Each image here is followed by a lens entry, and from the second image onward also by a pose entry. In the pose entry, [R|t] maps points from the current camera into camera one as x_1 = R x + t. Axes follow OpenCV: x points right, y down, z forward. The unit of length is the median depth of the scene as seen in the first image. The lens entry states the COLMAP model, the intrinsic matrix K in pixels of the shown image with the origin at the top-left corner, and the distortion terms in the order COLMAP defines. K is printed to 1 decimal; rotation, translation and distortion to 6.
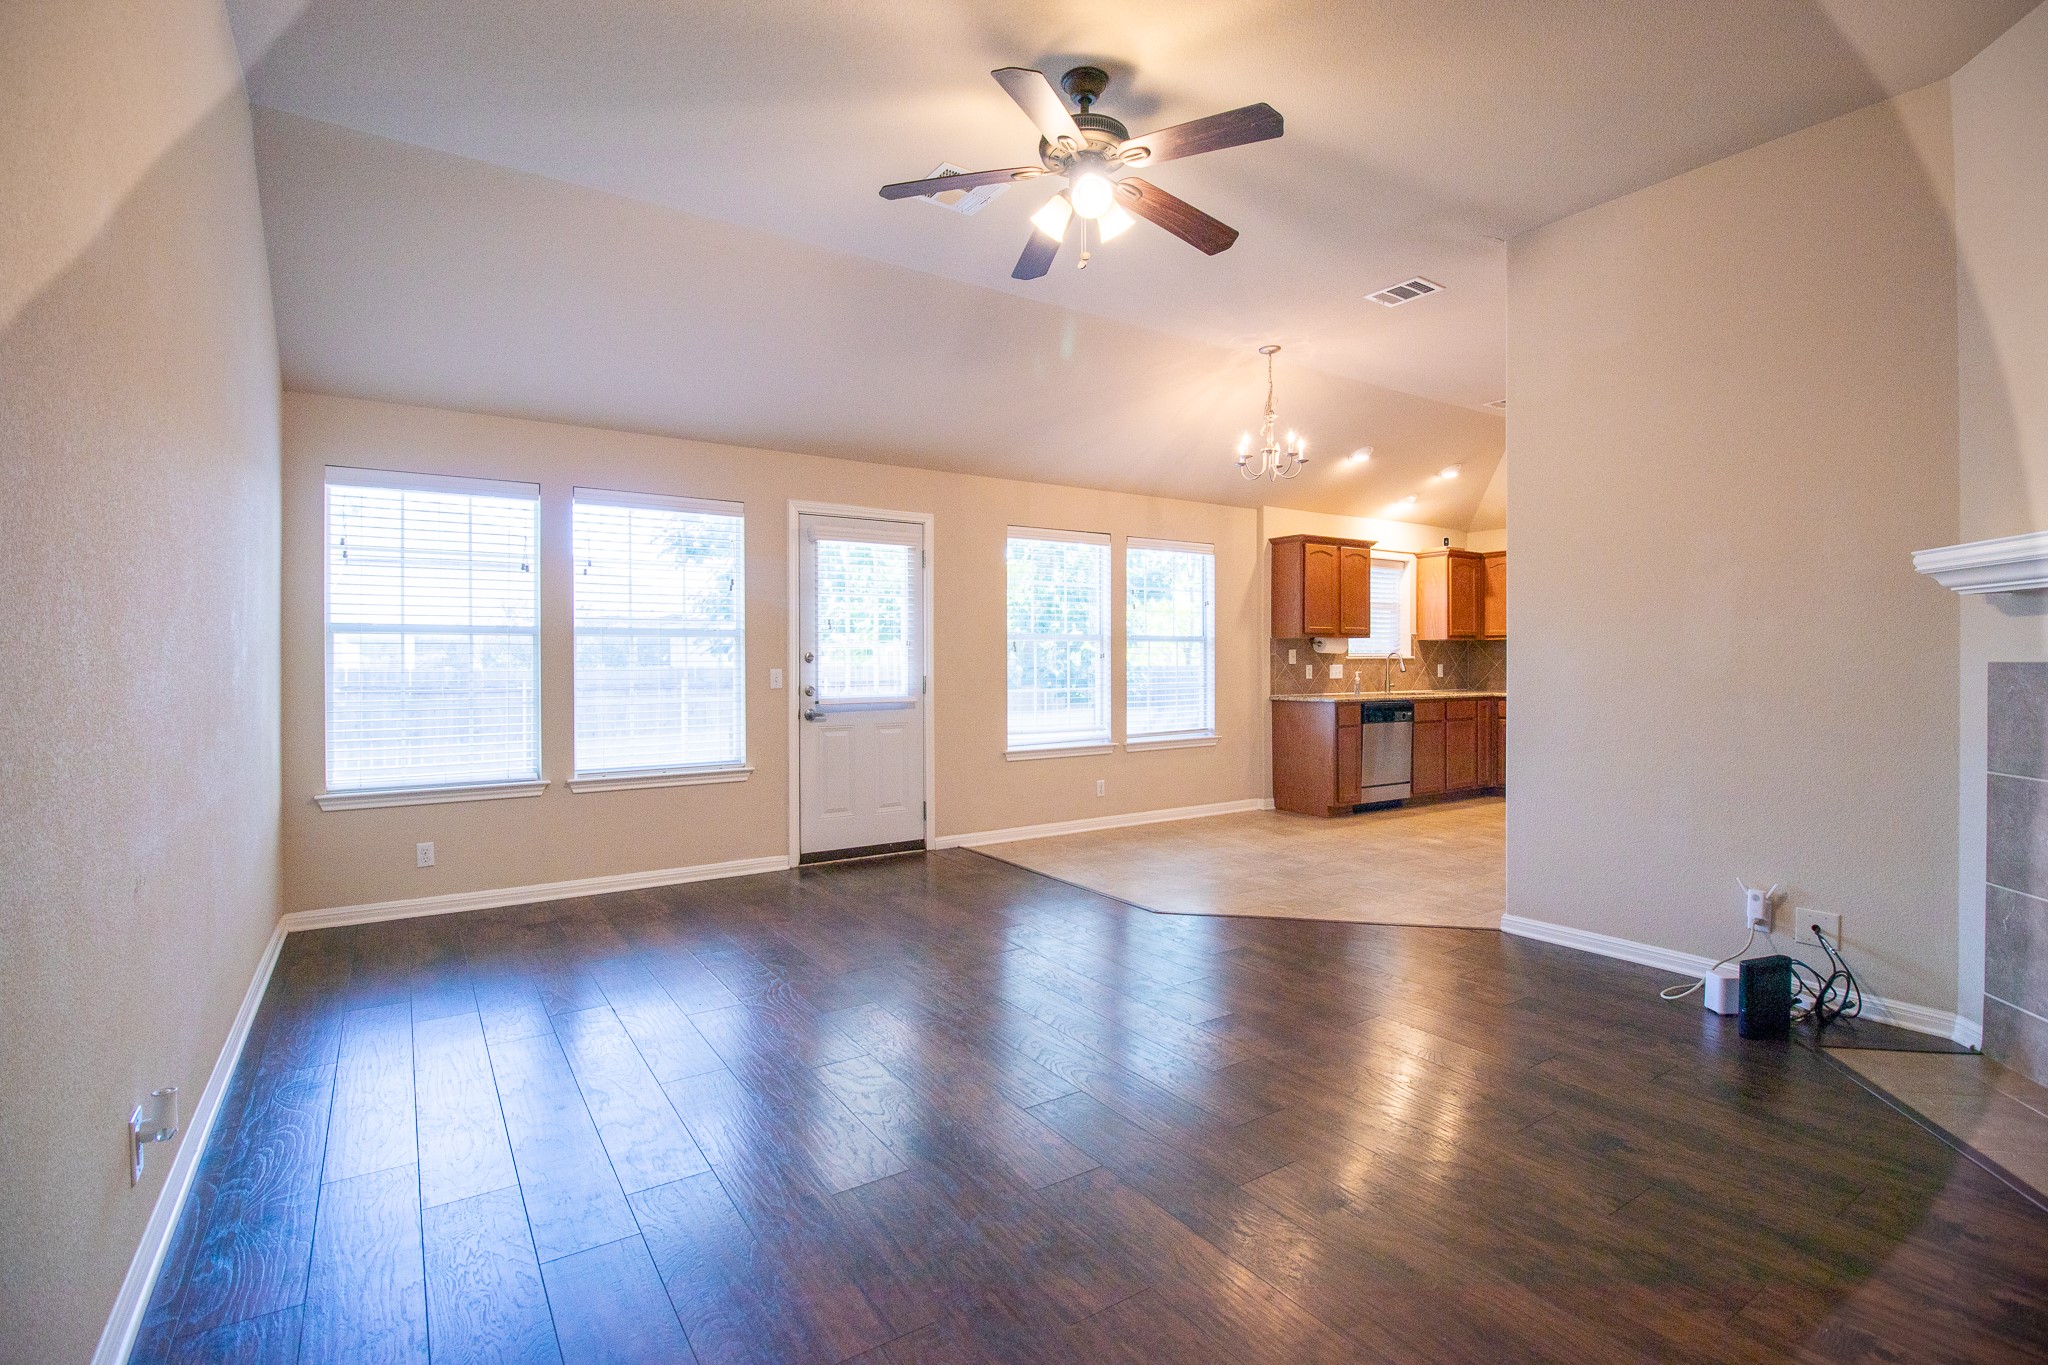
lens RADIAL K [[946.7, 0, 1020.3], [0, 946.7, 658.9], [0, 0, 1]] dist [-0.002404, -0.012321]
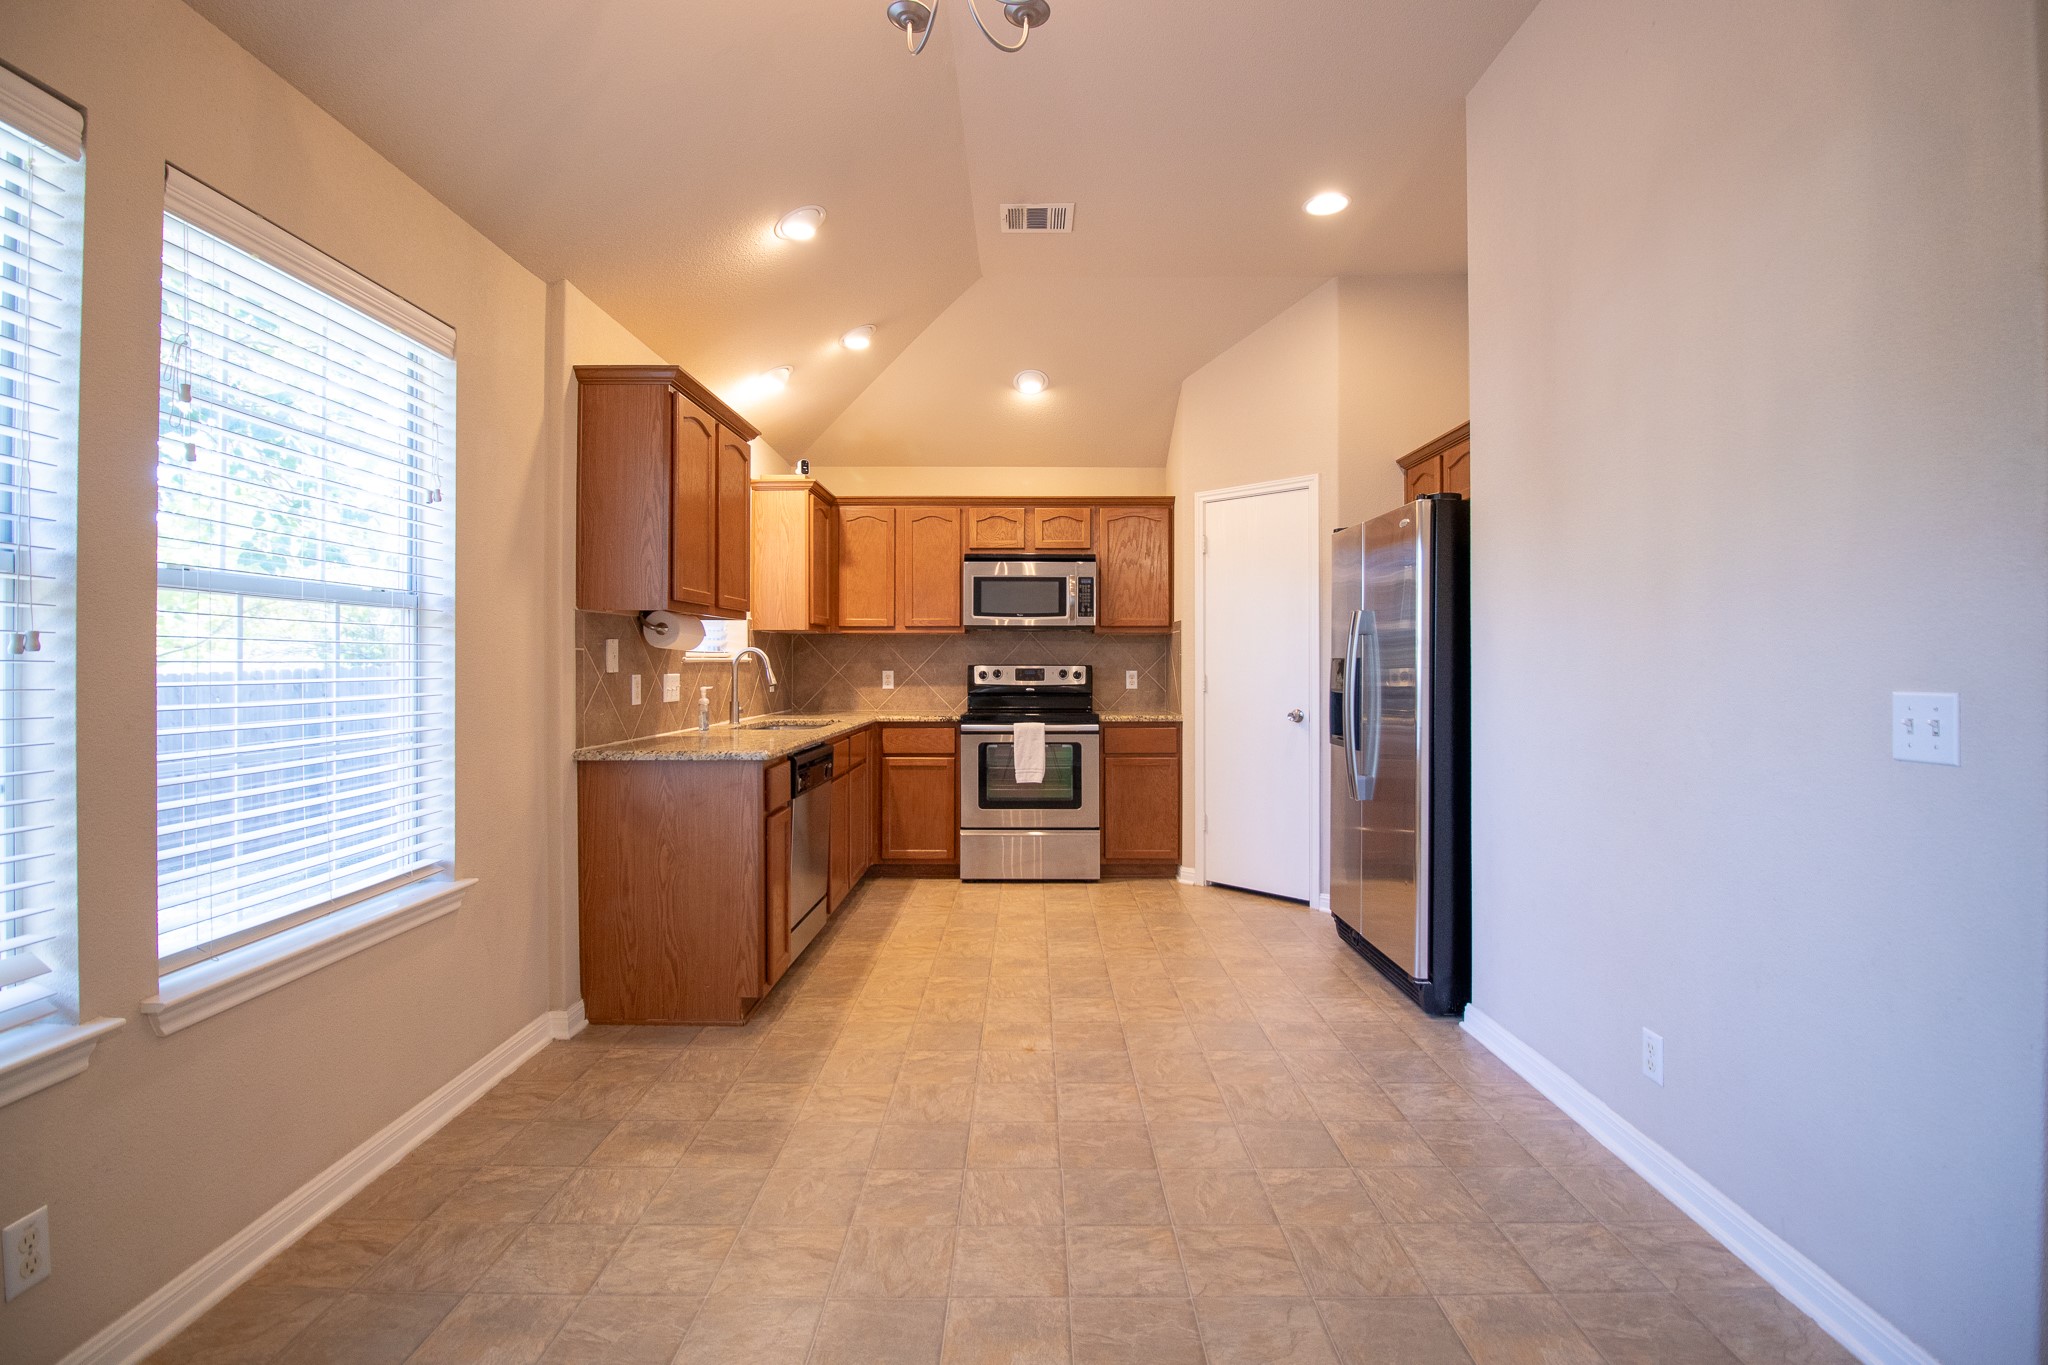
lens RADIAL K [[946.7, 0, 1023.0], [0, 946.7, 657.9], [0, 0, 1]] dist [-0.002404, -0.012321]
pose [[0.558327, 0.005816, 0.829601, 0.033466], [0.001656, 0.999966, -0.008125, 0.002637], [-0.829619, 0.005910, 0.558298, 0.616020]]
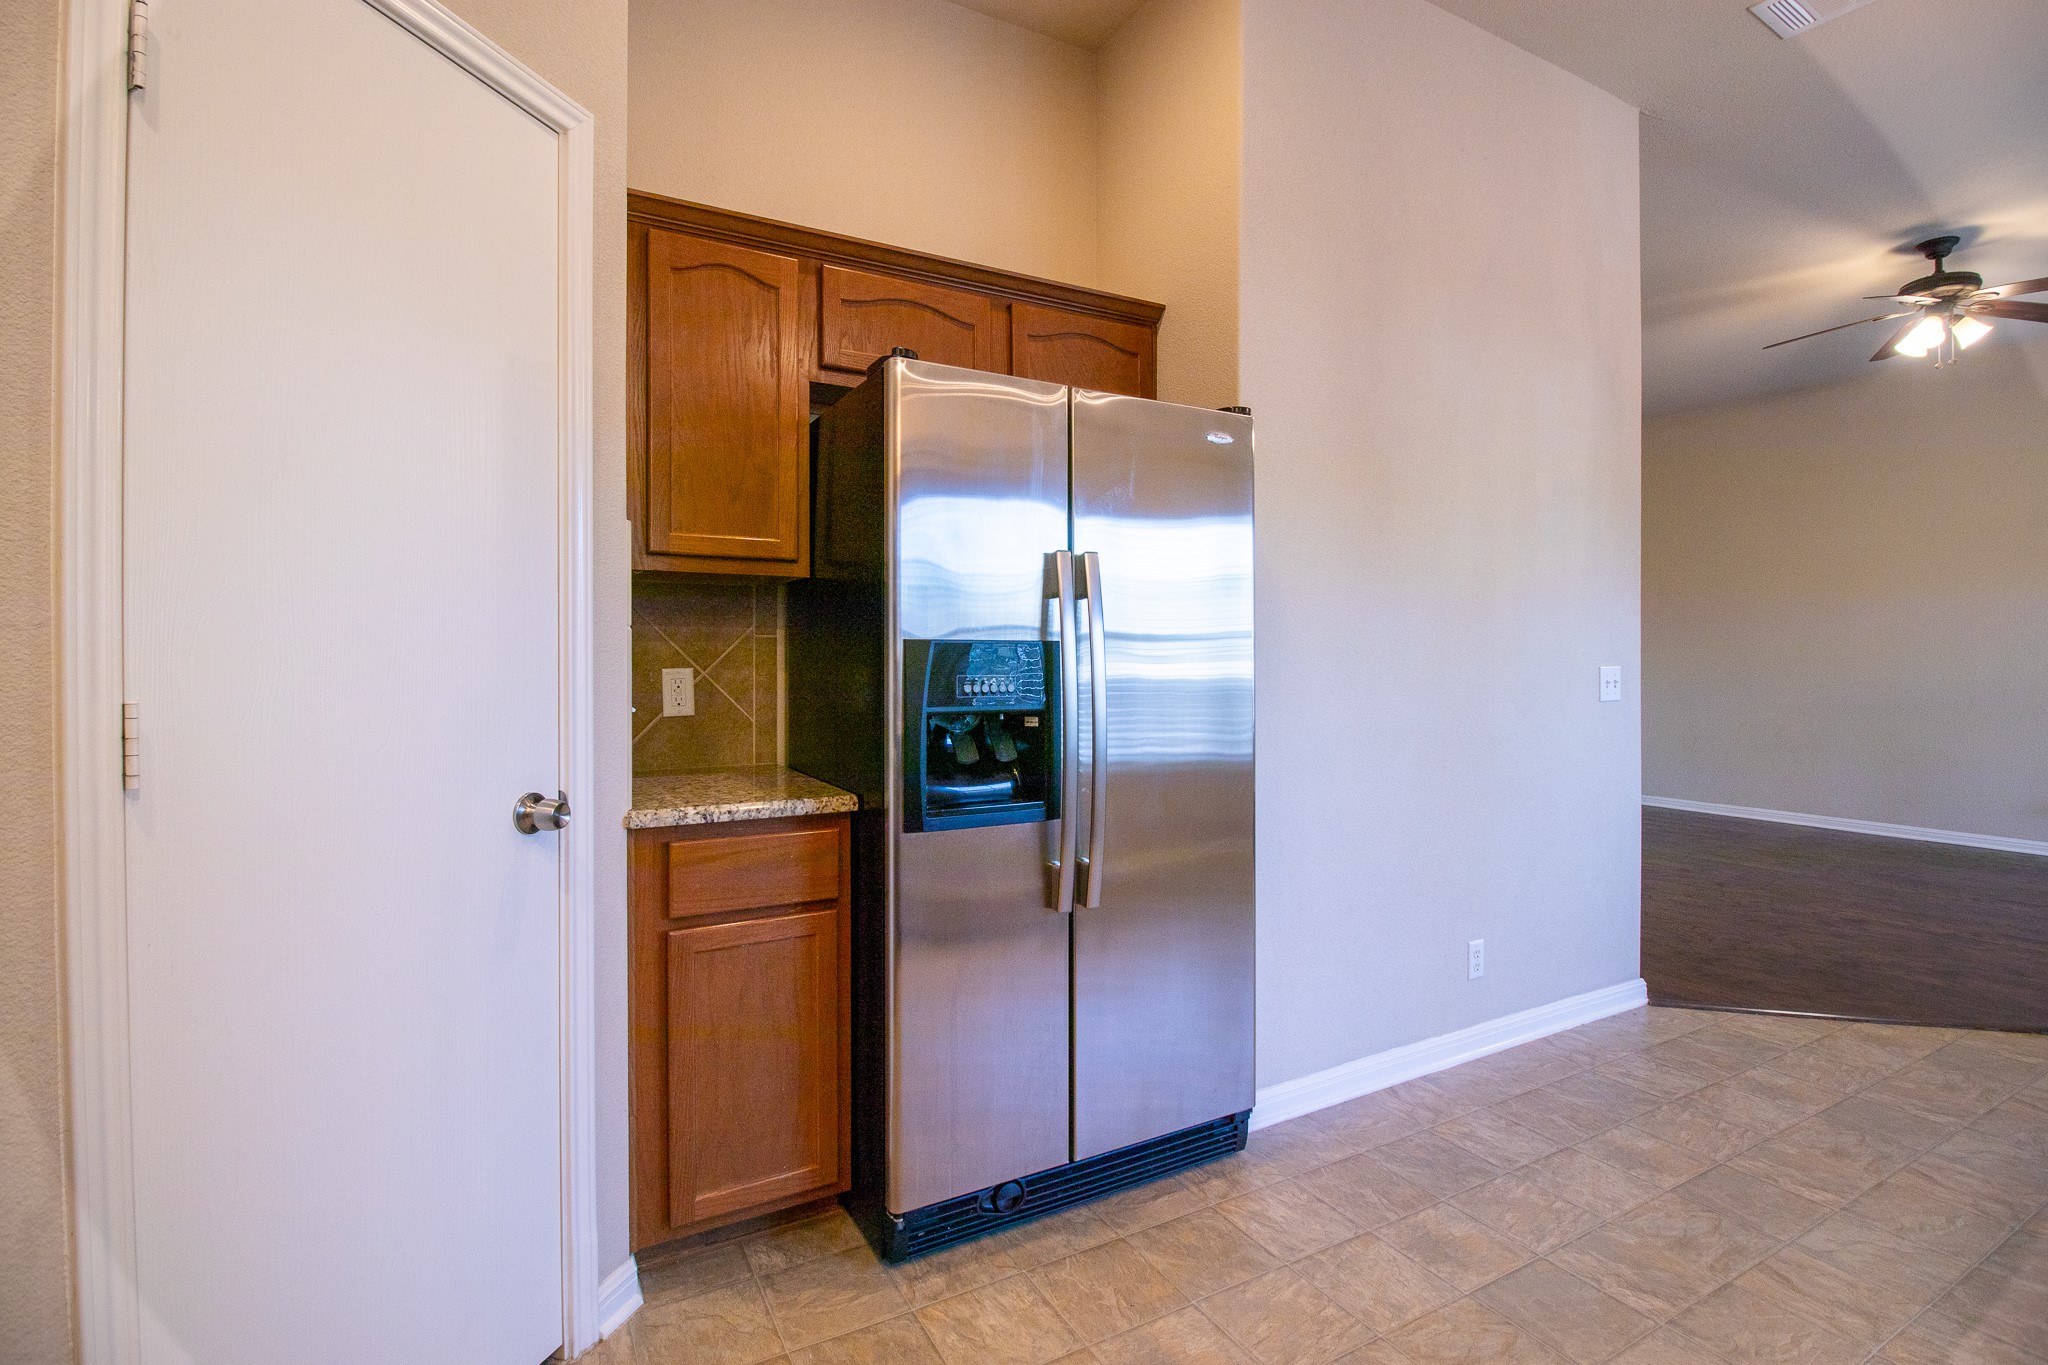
lens RADIAL K [[946.7, 0, 1008.9], [0, 946.7, 665.8], [0, 0, 1]] dist [-0.002404, -0.012321]
pose [[-0.995227, 0.011203, 0.096945, 0.359525], [0.011526, 0.999930, 0.002771, 0.003652], [-0.096907, 0.003875, -0.995286, 0.872808]]
